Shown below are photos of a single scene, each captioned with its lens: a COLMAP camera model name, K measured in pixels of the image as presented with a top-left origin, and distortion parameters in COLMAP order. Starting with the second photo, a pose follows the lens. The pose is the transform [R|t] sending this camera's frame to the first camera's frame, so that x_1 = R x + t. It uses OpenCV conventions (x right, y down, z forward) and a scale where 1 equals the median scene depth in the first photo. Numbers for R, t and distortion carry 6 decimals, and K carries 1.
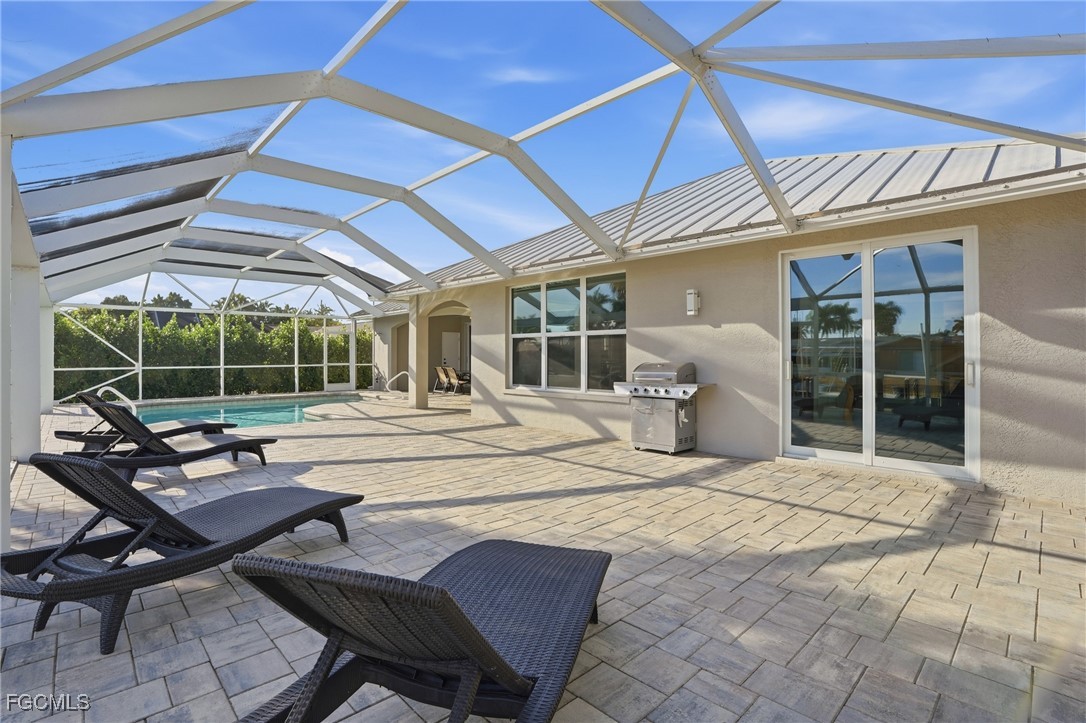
lens RADIAL K [[523.7, 0, 543.0], [0, 523.7, 361.5], [0, 0, 1]] dist [-0.037881, -0.000444]
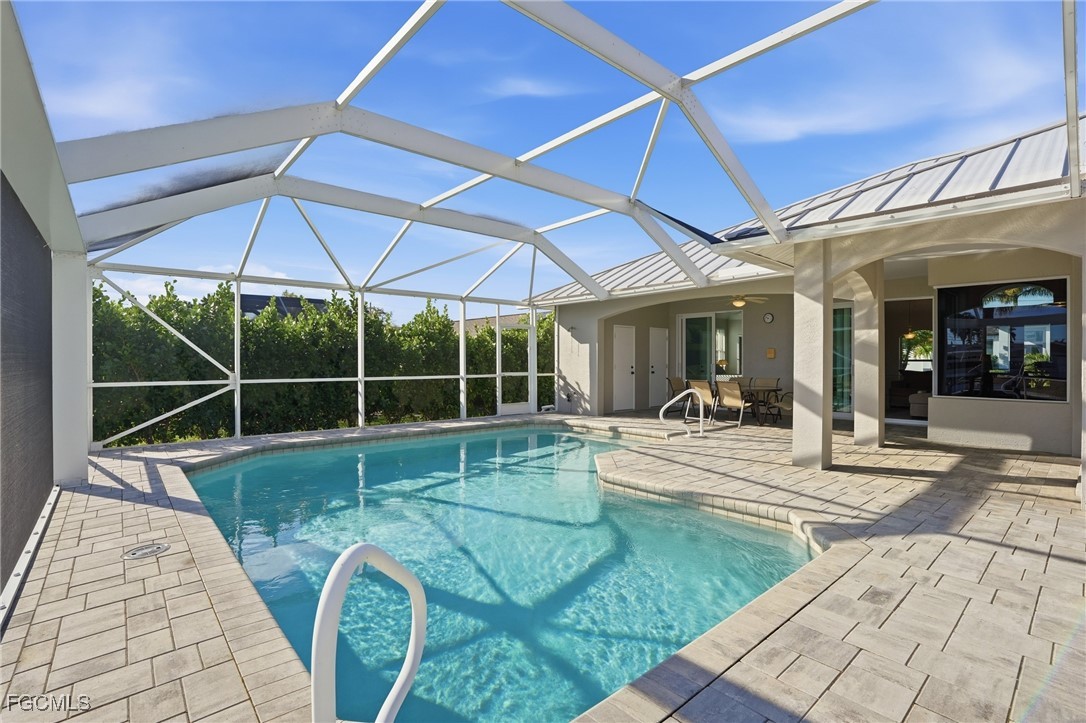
lens RADIAL K [[504.8, 0, 545.6], [0, 504.8, 357.6], [0, 0, 1]] dist [-0.069917, 0.024512]
pose [[0.999997, 0.001916, 0.001678, -0.359409], [-0.001889, 0.999872, -0.015909, -0.005692], [-0.001708, 0.015906, 0.999872, 0.355014]]
